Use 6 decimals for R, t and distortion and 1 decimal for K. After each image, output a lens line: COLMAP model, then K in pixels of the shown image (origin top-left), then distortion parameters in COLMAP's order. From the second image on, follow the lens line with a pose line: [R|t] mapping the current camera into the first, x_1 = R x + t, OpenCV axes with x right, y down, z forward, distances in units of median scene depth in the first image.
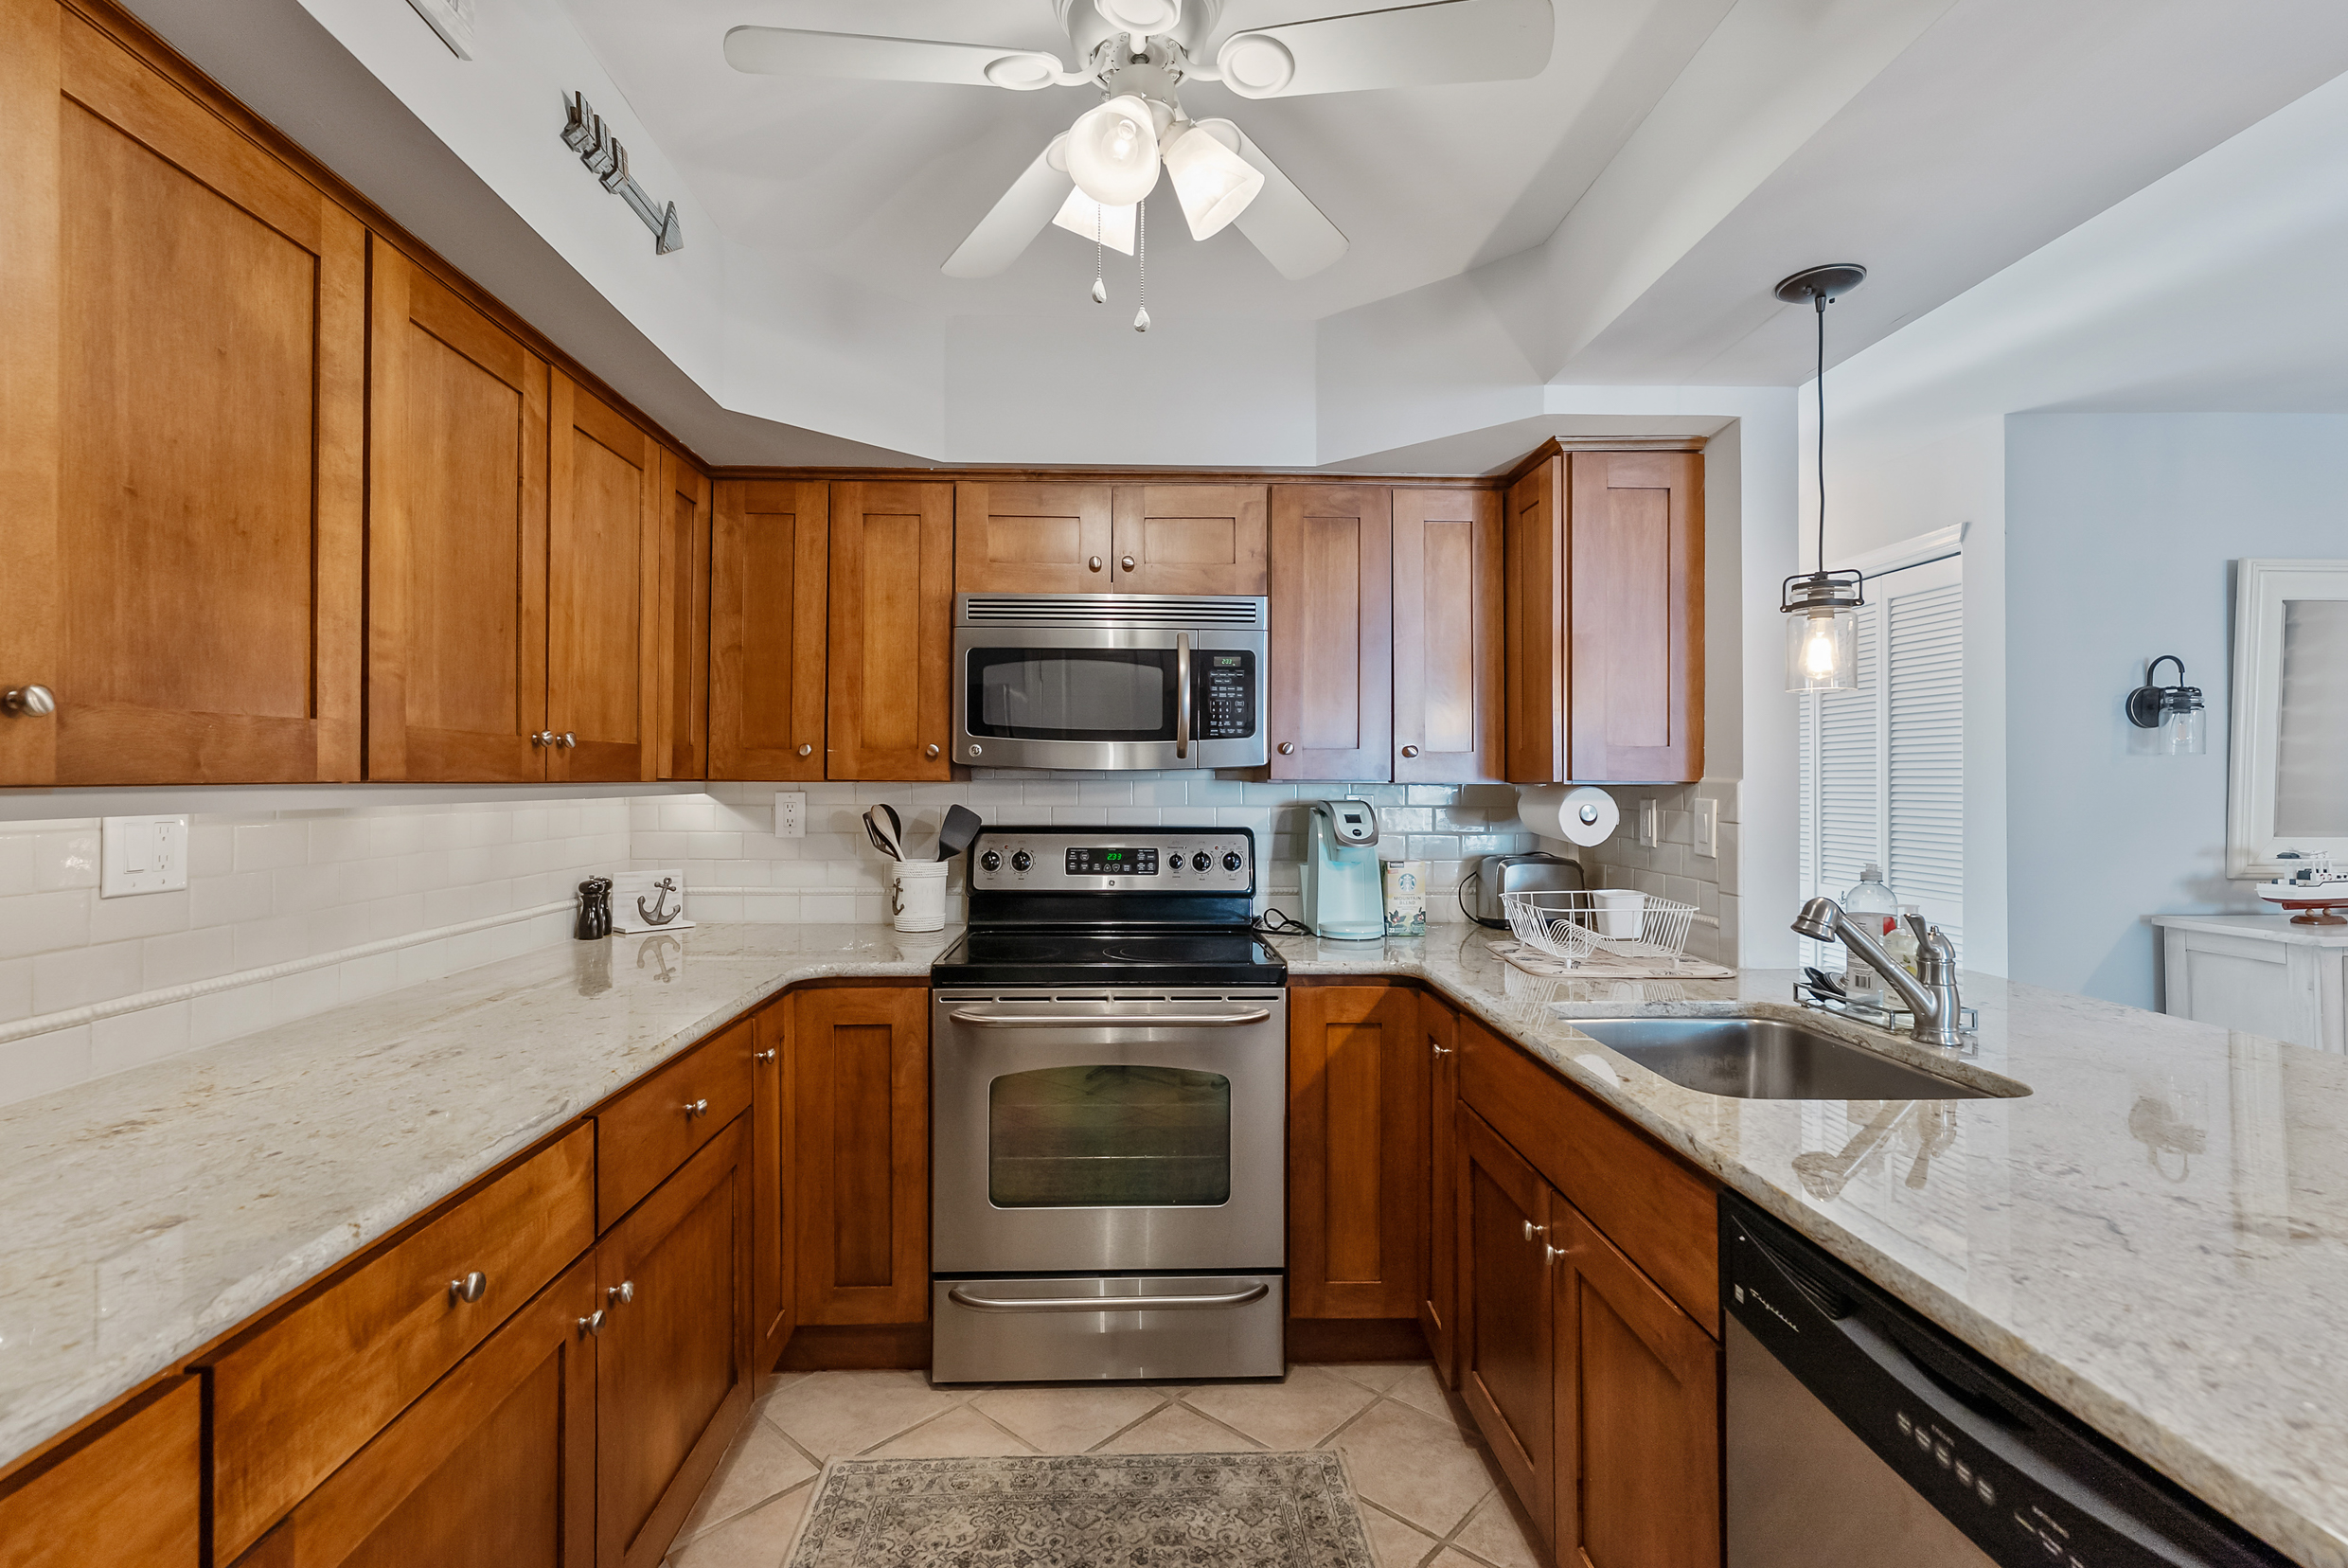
lens RADIAL K [[1081.5, 0, 1163.3], [0, 1081.5, 774.4], [0, 0, 1]] dist [0.002449, -0.000176]
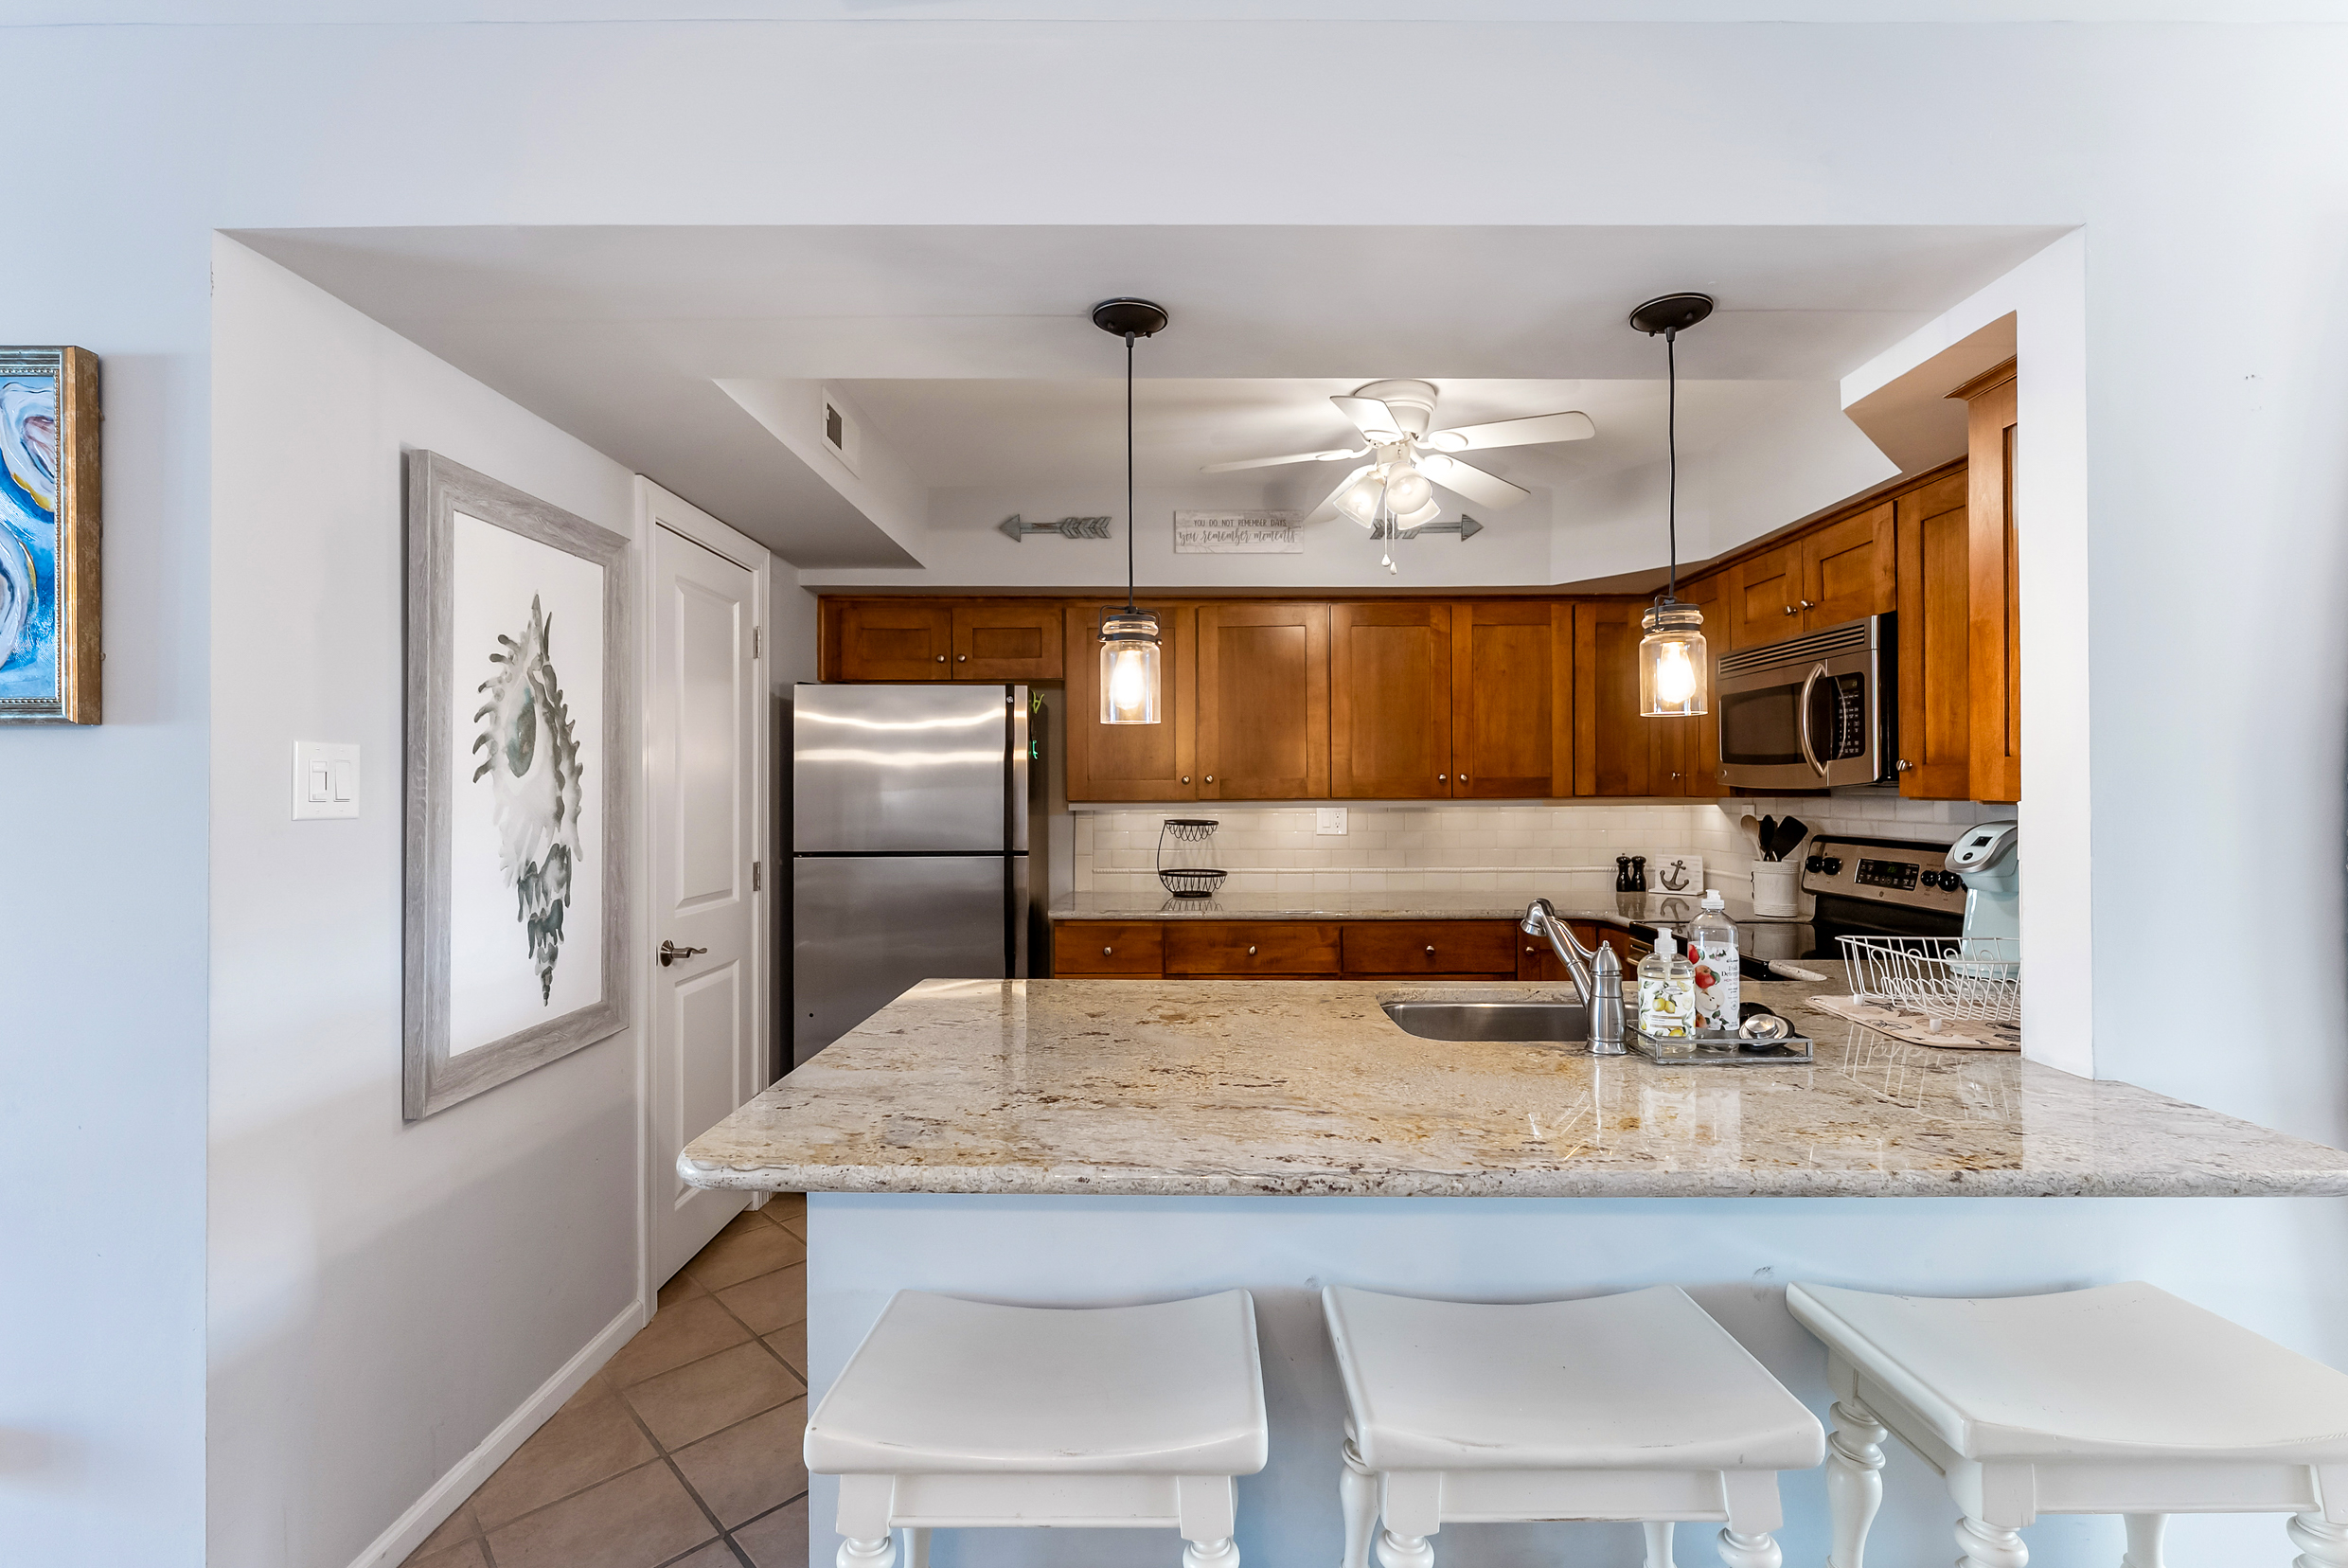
lens RADIAL K [[1013.7, 0, 1184.6], [0, 1013.7, 787.5], [0, 0, 1]] dist [0.000250, 0.000008]
pose [[-0.037277, -0.005759, -0.999288, 1.055465], [0.010340, 0.999928, -0.006148, -0.005037], [0.999251, -0.010562, -0.037215, 0.388123]]
